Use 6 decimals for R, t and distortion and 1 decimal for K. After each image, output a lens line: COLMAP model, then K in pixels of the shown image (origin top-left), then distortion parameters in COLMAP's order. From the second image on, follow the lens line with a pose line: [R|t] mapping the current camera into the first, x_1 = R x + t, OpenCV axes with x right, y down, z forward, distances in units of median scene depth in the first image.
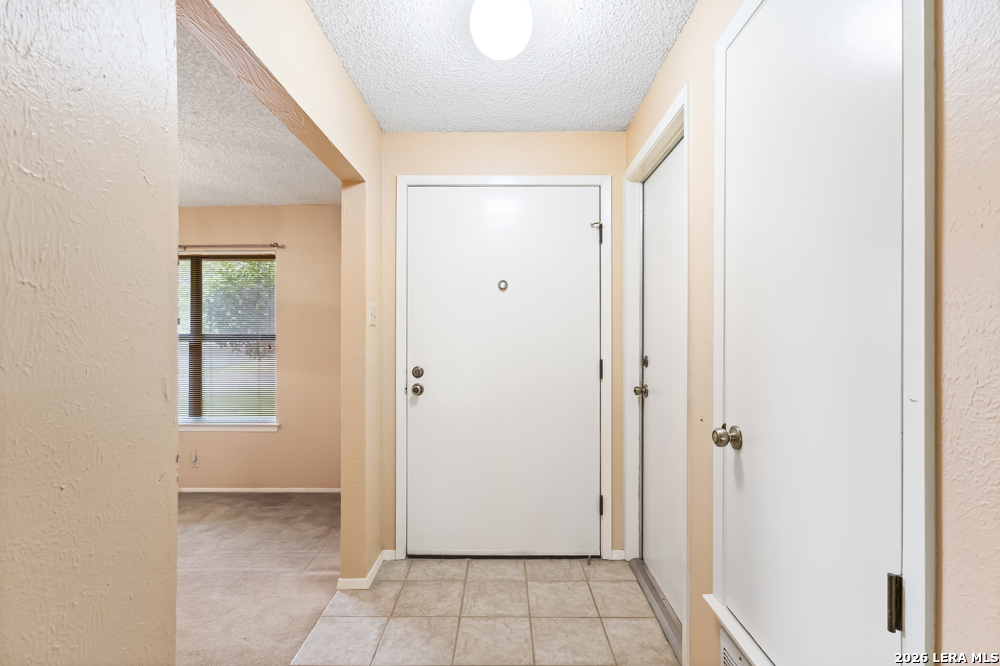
lens RADIAL K [[473.2, 0, 499.8], [0, 473.2, 334.9], [0, 0, 1]] dist [0.001858, 0.001948]
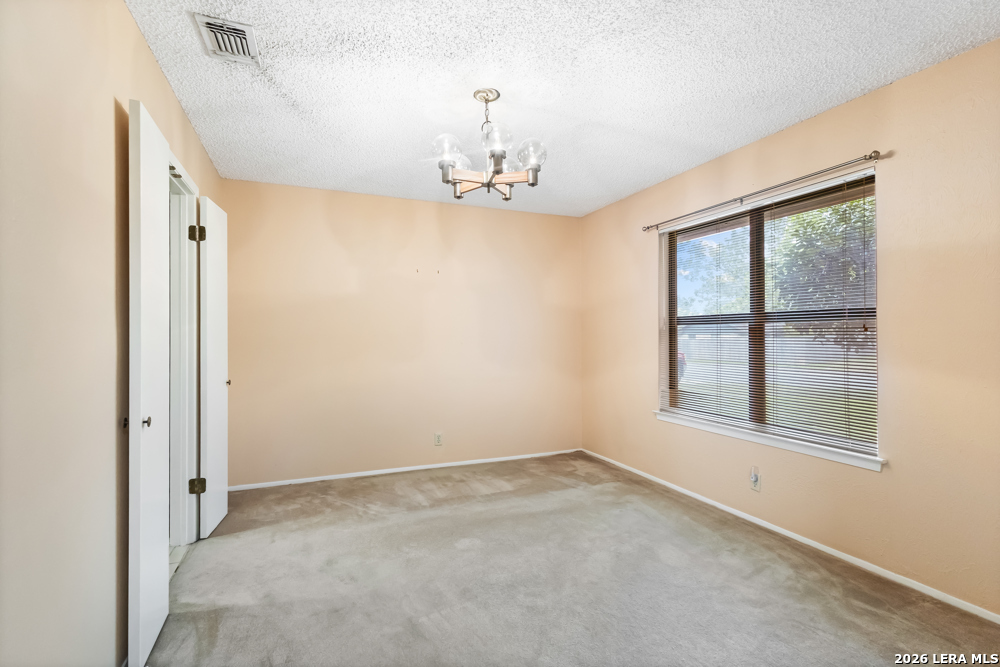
lens RADIAL K [[473.2, 0, 504.7], [0, 473.2, 330.3], [0, 0, 1]] dist [0.001858, 0.001948]
pose [[0.423438, -0.007012, -0.905898, -0.140771], [0.004293, 0.999974, -0.005733, 0.031566], [0.905915, -0.001461, 0.423457, 0.347193]]
